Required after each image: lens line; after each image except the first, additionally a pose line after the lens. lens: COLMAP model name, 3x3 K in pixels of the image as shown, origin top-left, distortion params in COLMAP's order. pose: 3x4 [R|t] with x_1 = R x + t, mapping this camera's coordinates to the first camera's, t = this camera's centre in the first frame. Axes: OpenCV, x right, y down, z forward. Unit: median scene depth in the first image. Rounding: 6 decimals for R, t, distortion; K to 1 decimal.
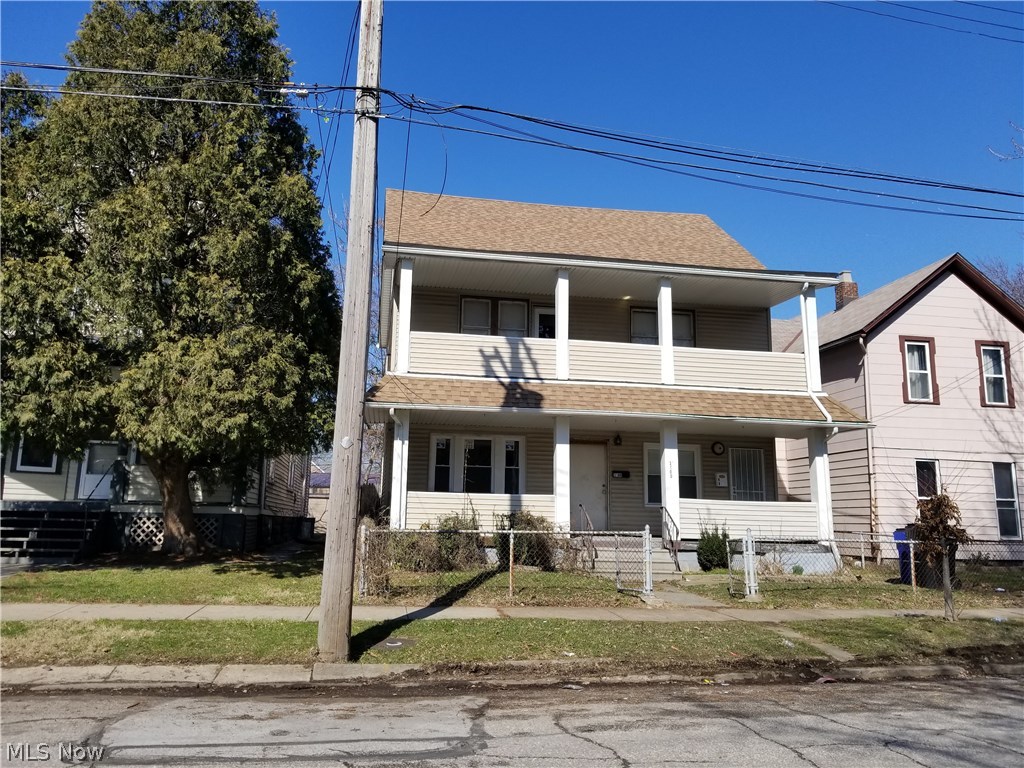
lens RADIAL K [[799.6, 0, 508.1], [0, 799.6, 382.4], [0, 0, 1]] dist [0.072606, -0.130284]
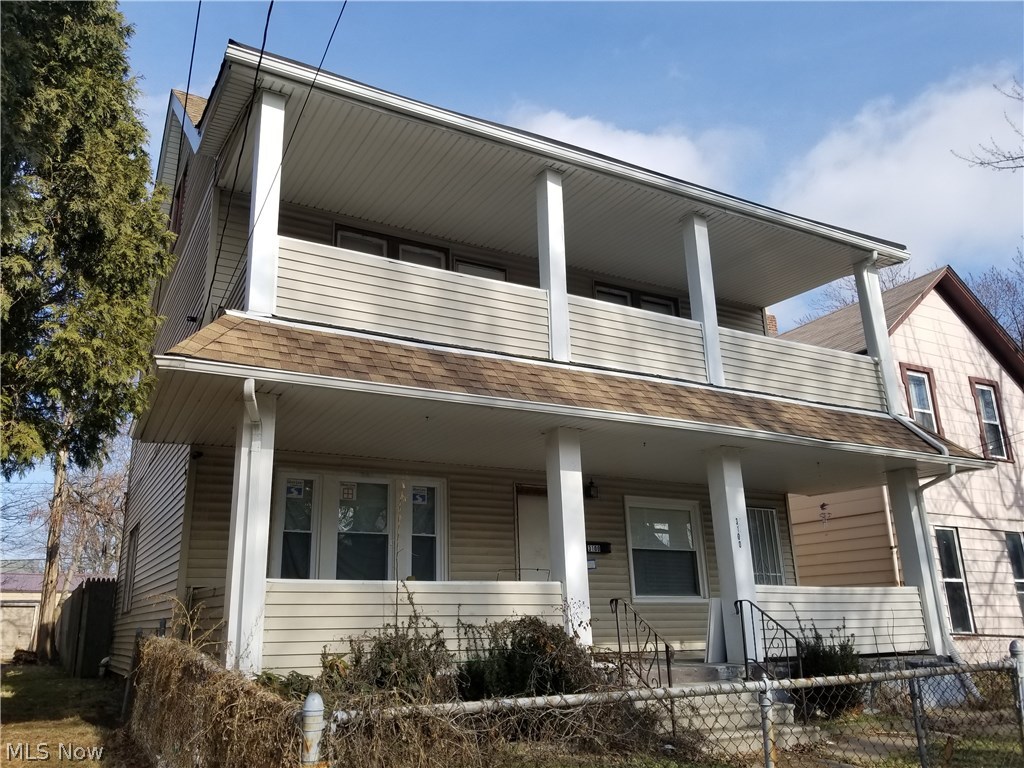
lens RADIAL K [[799.6, 0, 478.1], [0, 799.6, 396.5], [0, 0, 1]] dist [0.072606, -0.130284]
pose [[0.950990, 0.052282, 0.304771, -0.147617], [-0.020534, 0.994105, -0.106459, 0.078040], [-0.308540, 0.094983, 0.946457, 0.516142]]
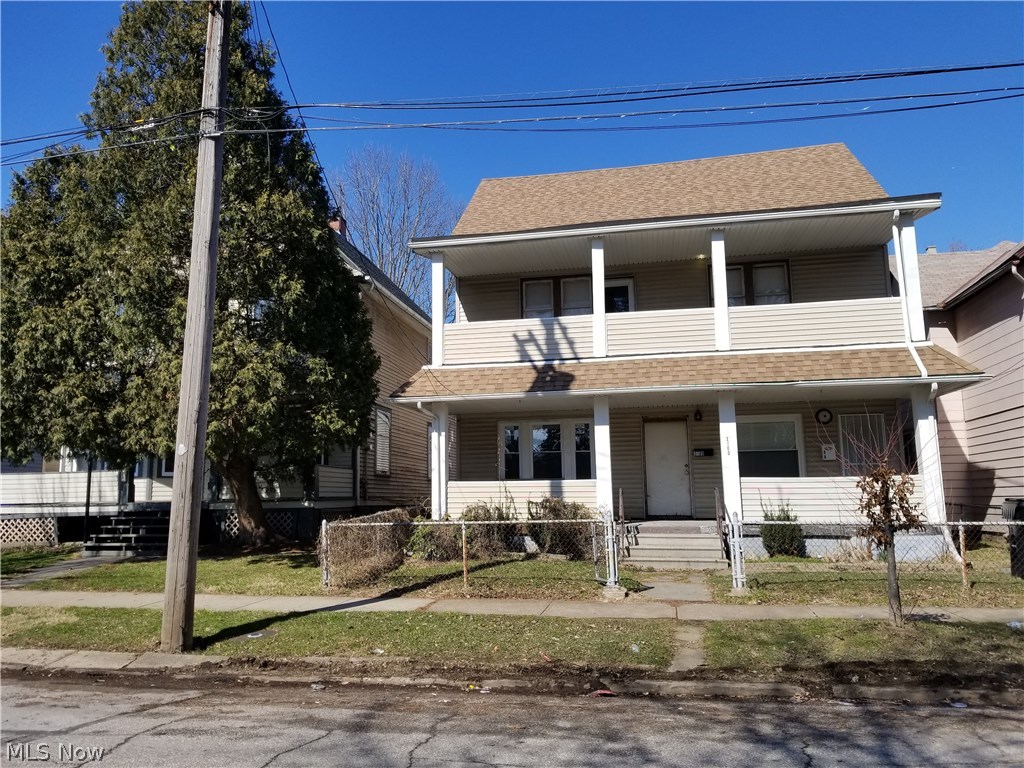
lens RADIAL K [[799.6, 0, 491.3], [0, 799.6, 395.3], [0, 0, 1]] dist [0.072606, -0.130284]
pose [[0.928138, -0.077358, -0.364110, 0.290138], [0.091969, 0.995498, 0.022932, 0.008071], [0.360697, -0.054771, 0.931073, 0.075974]]
